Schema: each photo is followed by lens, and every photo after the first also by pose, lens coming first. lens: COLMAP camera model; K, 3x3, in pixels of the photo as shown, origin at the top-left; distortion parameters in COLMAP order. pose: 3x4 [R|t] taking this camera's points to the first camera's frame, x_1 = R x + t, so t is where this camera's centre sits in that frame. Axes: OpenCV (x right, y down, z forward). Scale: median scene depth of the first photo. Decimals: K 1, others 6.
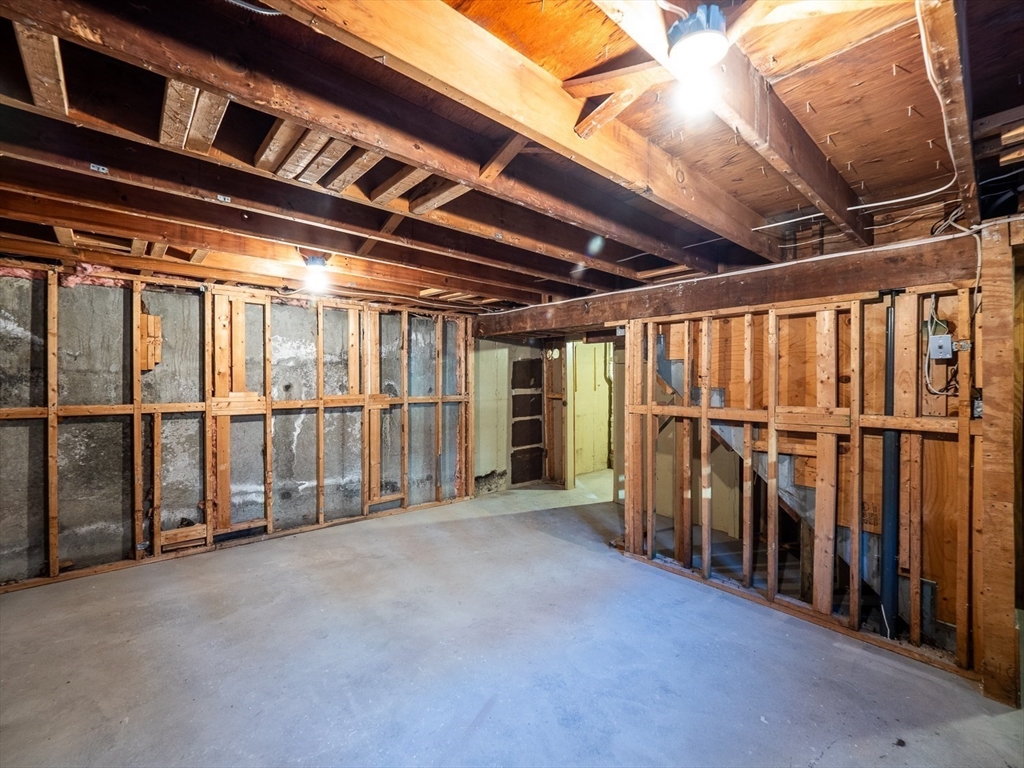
lens RADIAL K [[436.5, 0, 506.9], [0, 436.5, 377.2], [0, 0, 1]] dist [-0.001677, -0.000571]
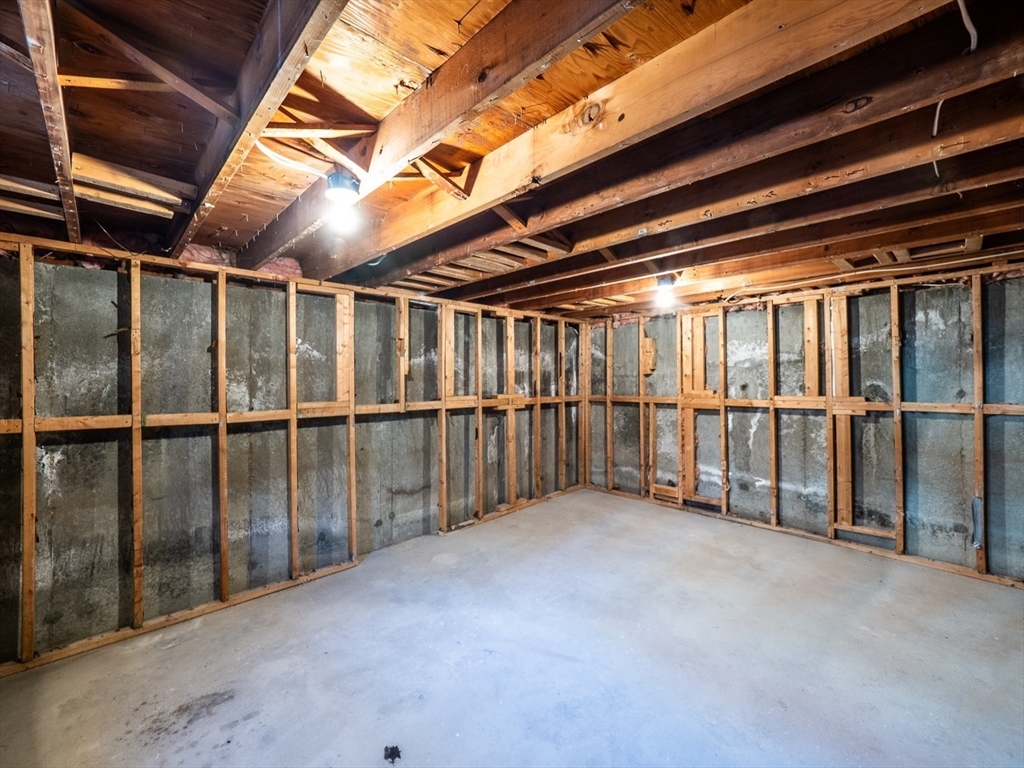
lens RADIAL K [[436.5, 0, 506.9], [0, 436.5, 377.2], [0, 0, 1]] dist [-0.001677, -0.000571]
pose [[0.039556, -0.006153, -0.999198, 0.553357], [0.018975, 0.999805, -0.005405, -0.006241], [0.999037, -0.018746, 0.039665, 0.374526]]
